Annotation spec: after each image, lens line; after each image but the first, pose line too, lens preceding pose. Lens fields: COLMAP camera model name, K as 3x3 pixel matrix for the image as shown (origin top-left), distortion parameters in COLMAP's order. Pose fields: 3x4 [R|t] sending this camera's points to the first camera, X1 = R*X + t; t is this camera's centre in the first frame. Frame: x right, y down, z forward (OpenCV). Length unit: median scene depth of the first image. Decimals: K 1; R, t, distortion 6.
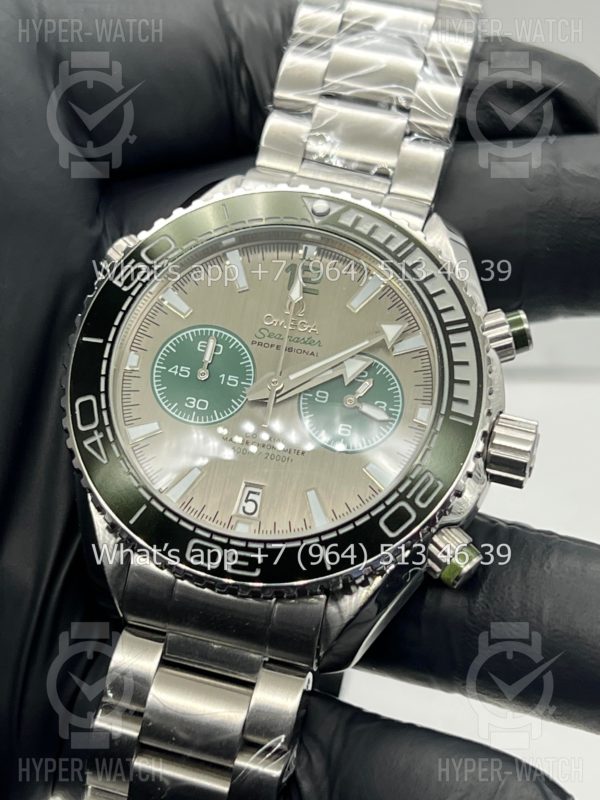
lens RADIAL K [[1888.7, 0, 293.9], [0, 1888.7, 403.2], [0, 0, 1]] dist [0.192116, 0.000000]
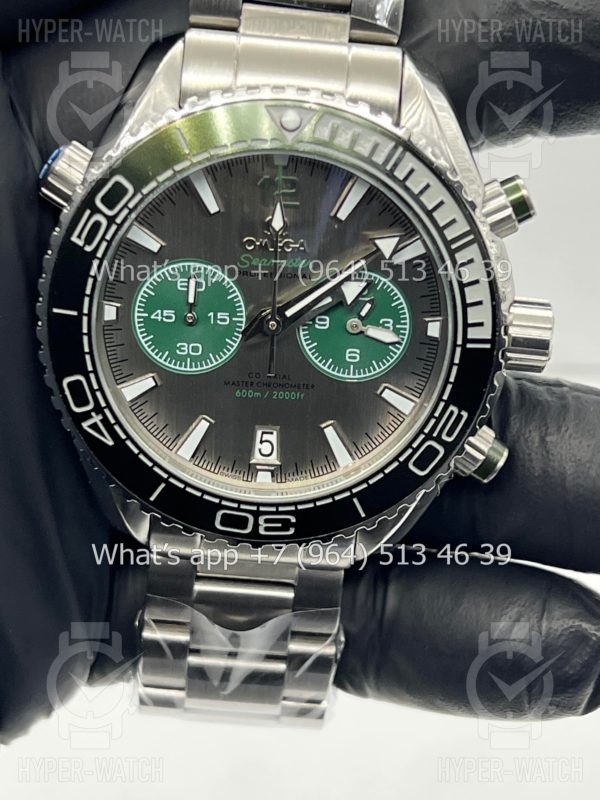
lens RADIAL K [[1888.7, 0, 307.5], [0, 1888.7, 411.9], [0, 0, 1]] dist [0.192116, 0.000000]
pose [[0.979565, -0.187552, 0.072642, -0.068489], [0.119332, 0.832690, 0.540728, -0.473642], [-0.161903, -0.521010, 0.838055, 0.201472]]
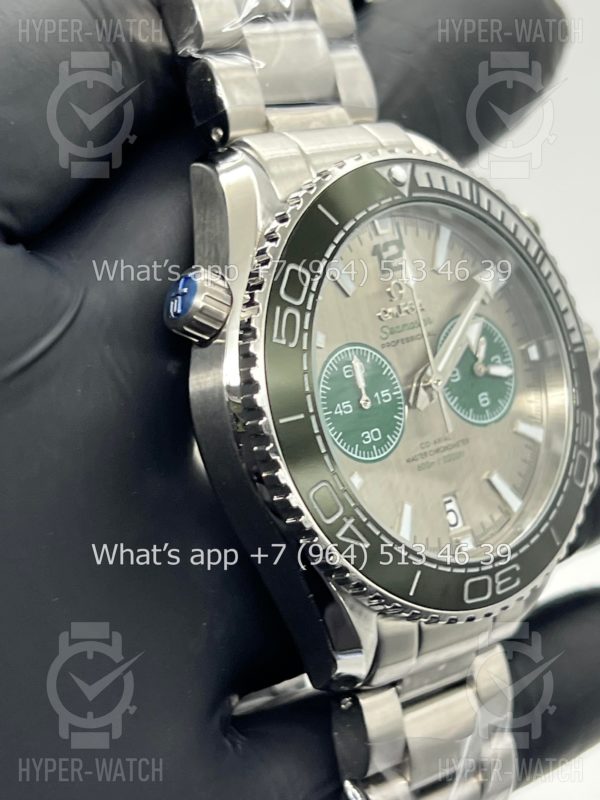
lens RADIAL K [[1888.7, 0, 341.4], [0, 1888.7, 405.0], [0, 0, 1]] dist [0.192116, 0.000000]
pose [[0.573456, -0.395873, 0.717239, -0.691559], [0.155661, 0.912201, 0.379024, -0.352193], [-0.804312, -0.105707, 0.584729, 0.505946]]
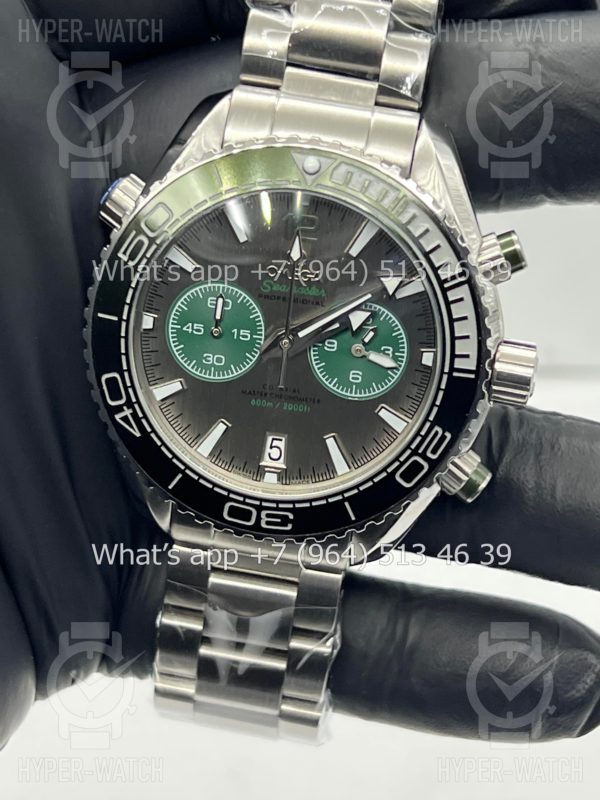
lens RADIAL K [[1888.7, 0, 295.1], [0, 1888.7, 414.3], [0, 0, 1]] dist [0.192116, 0.000000]
pose [[0.994563, -0.101837, -0.021751, 0.014245], [0.100057, 0.876686, 0.470543, -0.473817], [-0.028850, -0.470161, 0.882109, 0.048265]]
